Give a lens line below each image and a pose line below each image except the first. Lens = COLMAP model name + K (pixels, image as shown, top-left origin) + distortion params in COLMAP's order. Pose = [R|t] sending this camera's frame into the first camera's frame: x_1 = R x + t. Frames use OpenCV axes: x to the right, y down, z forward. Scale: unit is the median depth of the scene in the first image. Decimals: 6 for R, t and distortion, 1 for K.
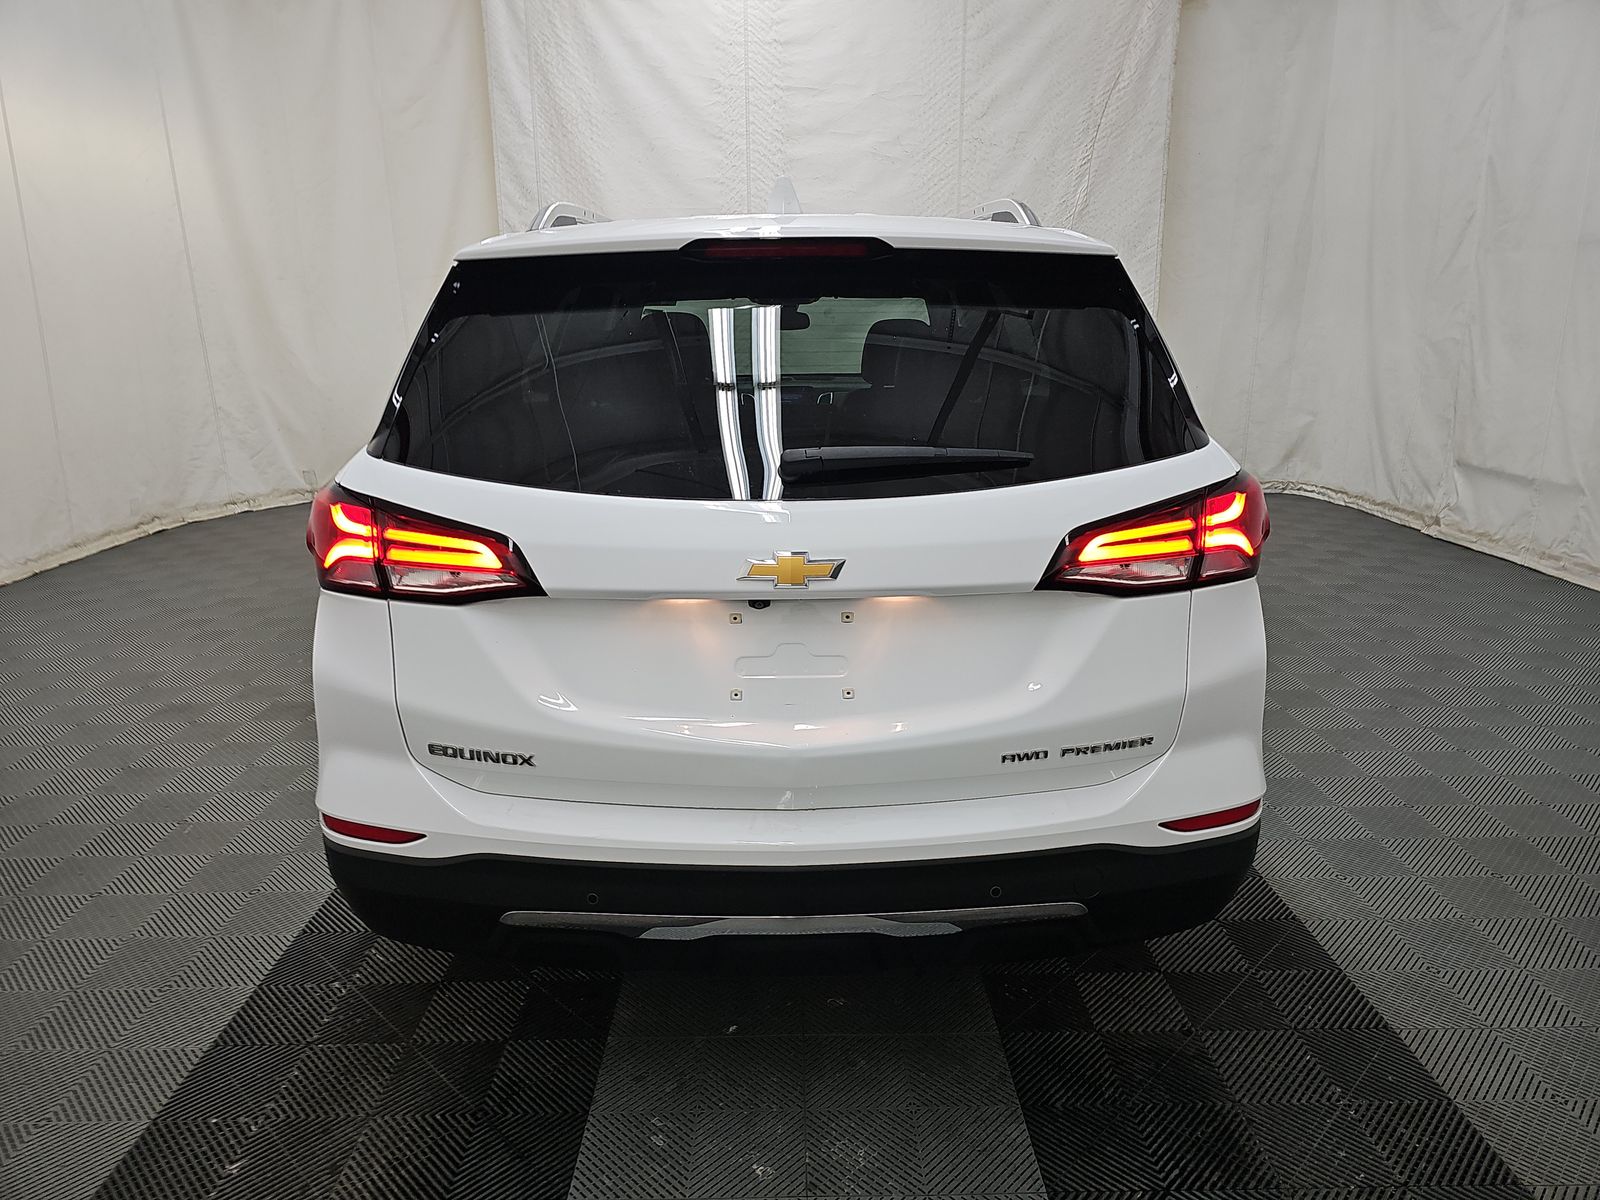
lens RADIAL K [[1042.8, 0, 846.3], [0, 1042.8, 614.9], [0, 0, 1]] dist [0.059699, -0.016837]
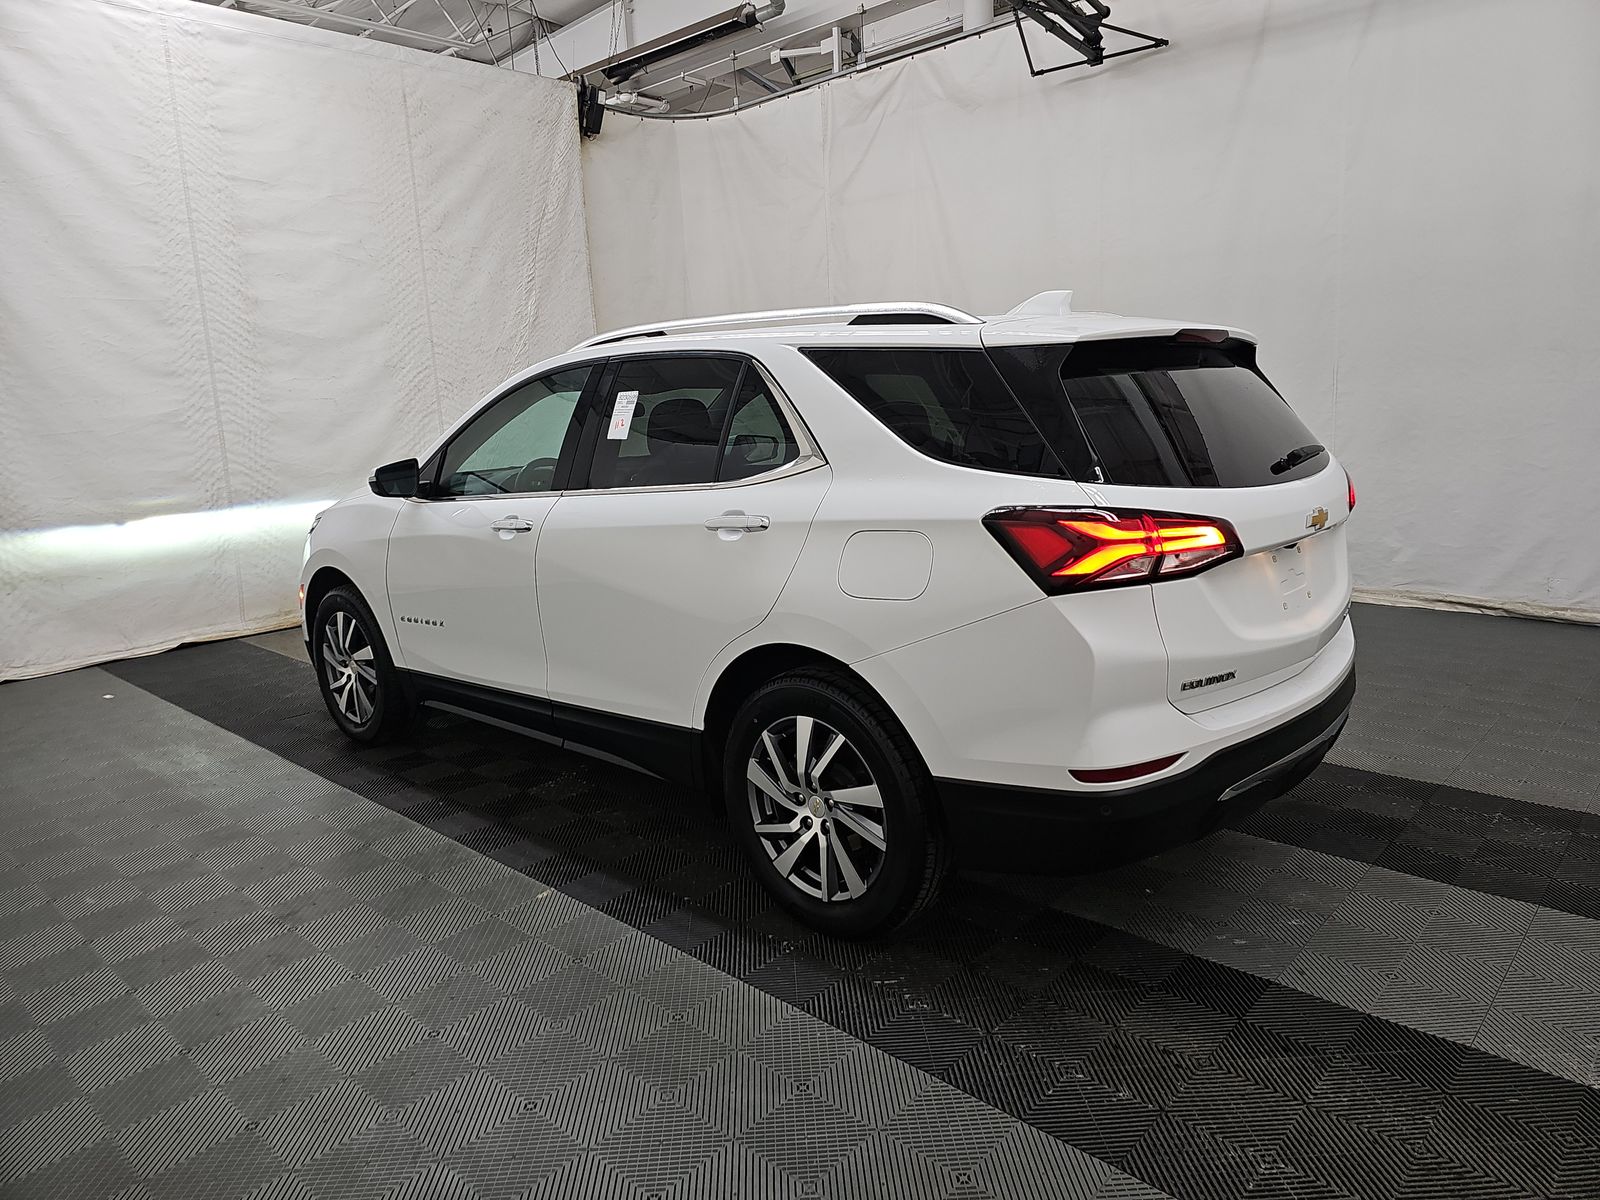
lens RADIAL K [[1042.8, 0, 802.9], [0, 1042.8, 598.1], [0, 0, 1]] dist [0.059699, -0.016837]
pose [[0.696324, -0.158935, 0.699909, -0.413171], [0.236914, 0.971413, -0.015113, -0.020166], [-0.677499, 0.176342, 0.714072, 0.082038]]
